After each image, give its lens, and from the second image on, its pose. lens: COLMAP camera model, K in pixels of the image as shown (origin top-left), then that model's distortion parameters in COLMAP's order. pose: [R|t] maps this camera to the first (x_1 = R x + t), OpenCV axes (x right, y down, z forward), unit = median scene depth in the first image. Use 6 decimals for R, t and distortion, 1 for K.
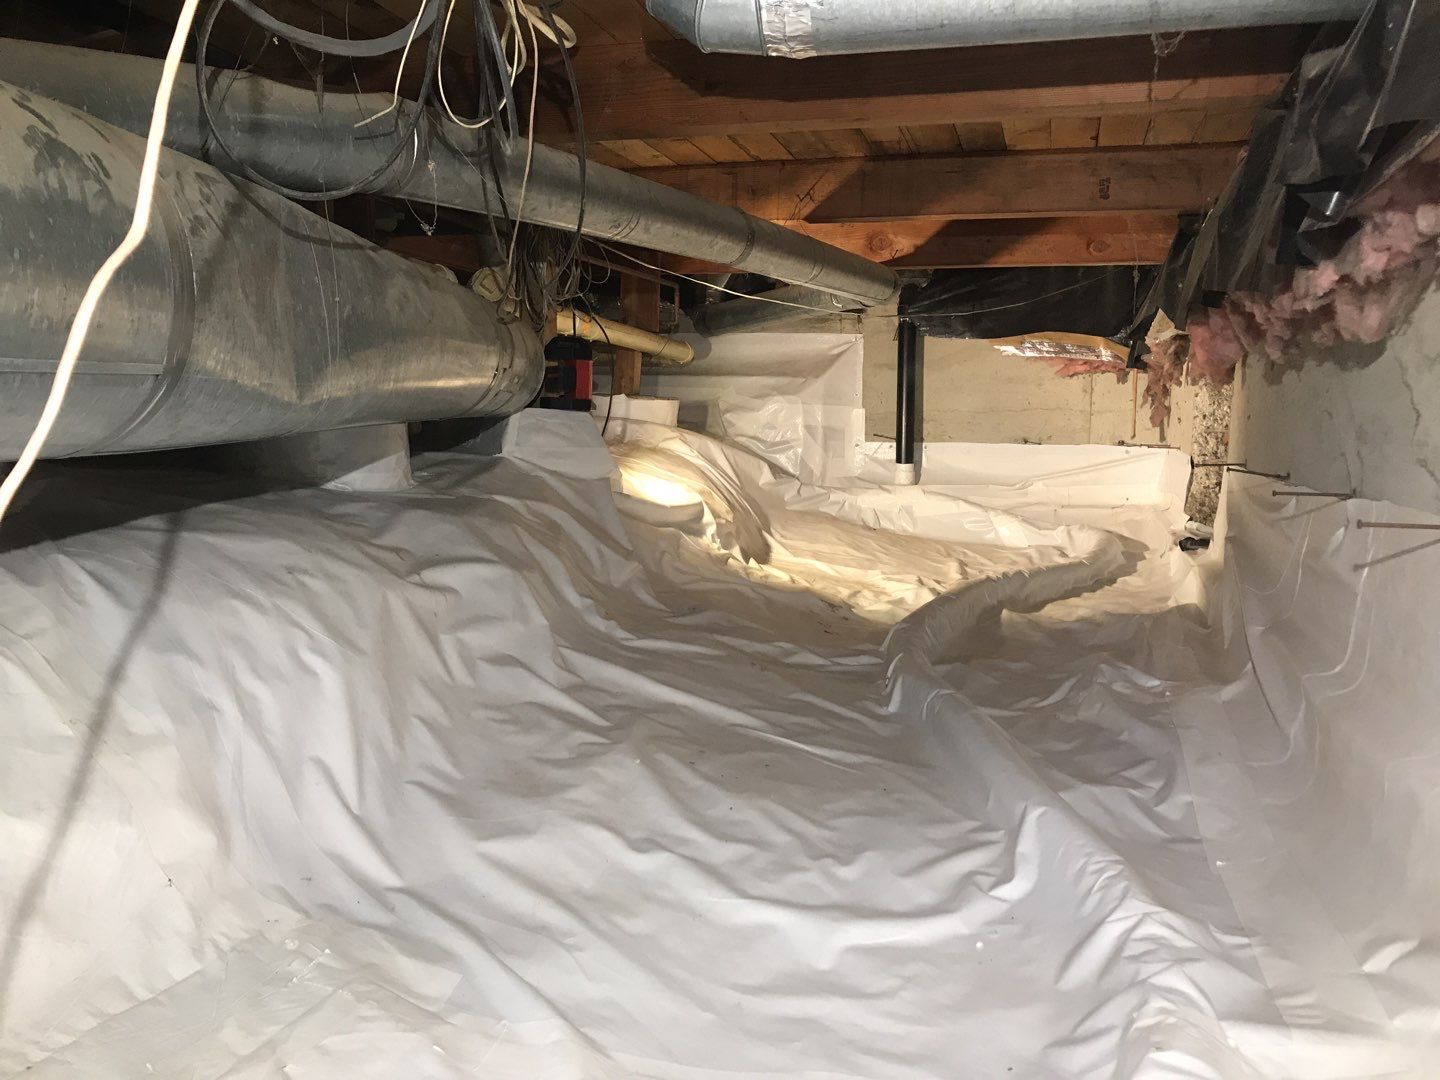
lens RADIAL K [[1194.2, 0, 691.2], [0, 1194.2, 544.4], [0, 0, 1]] dist [0.051310, -0.020216]
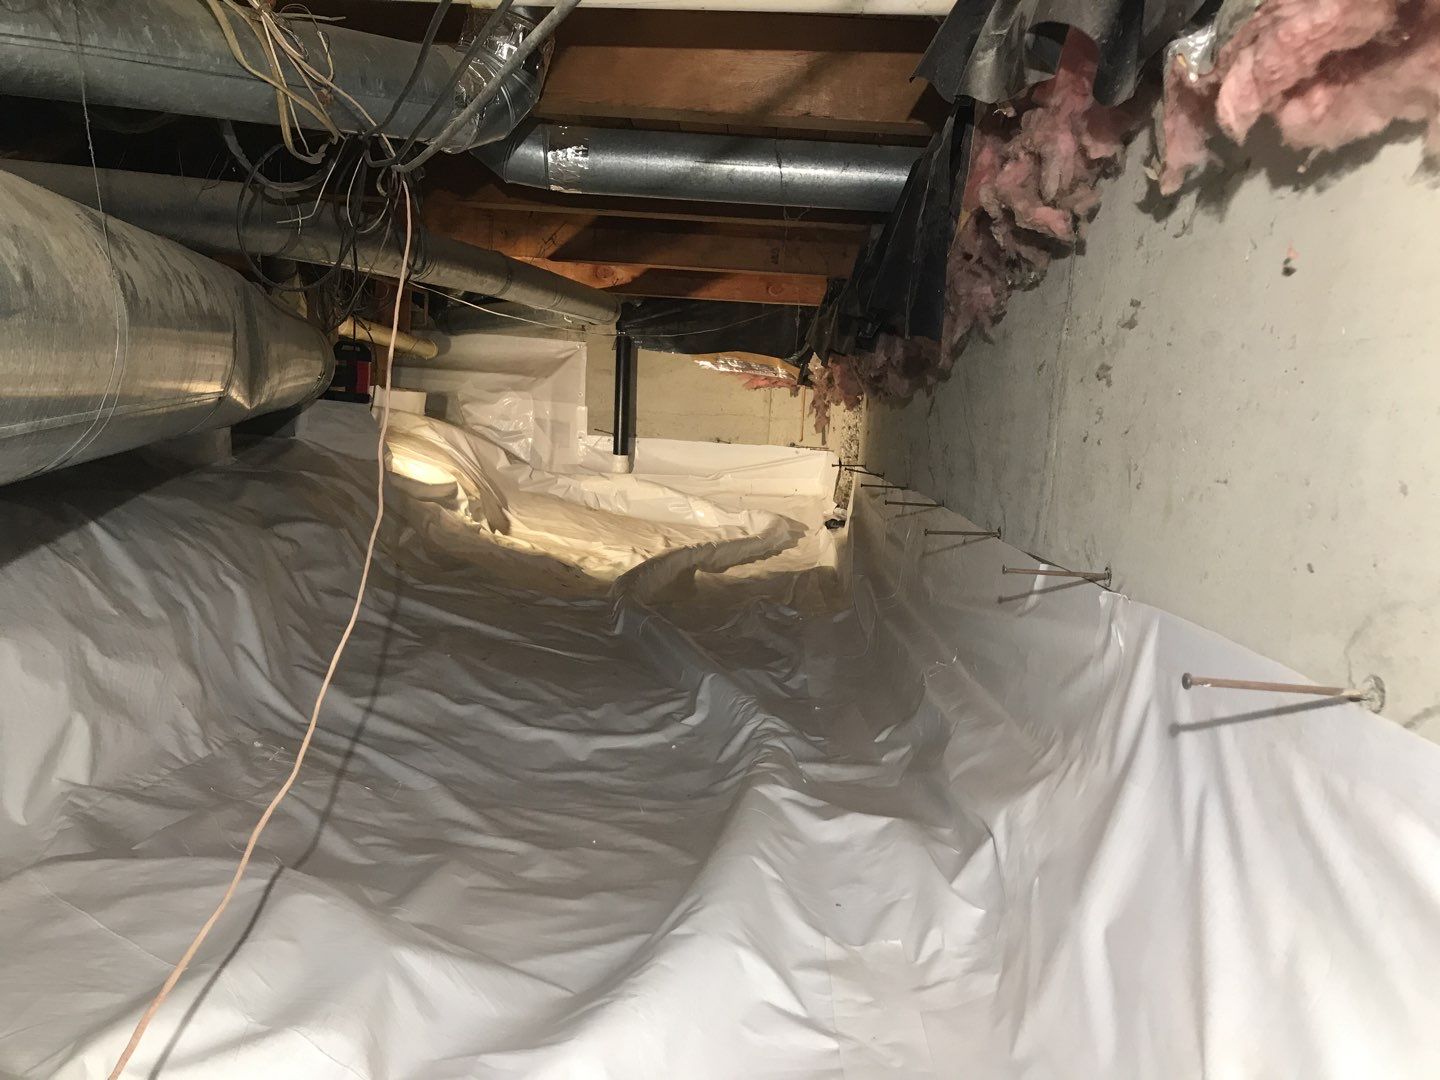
lens RADIAL K [[1209.9, 0, 738.1], [0, 1209.9, 542.1], [0, 0, 1]] dist [0.056850, -0.077065]
pose [[0.960185, 0.014926, 0.278966, -0.052027], [-0.017279, 0.999833, 0.005979, 0.011522], [-0.278830, -0.010562, 0.960282, -0.224050]]
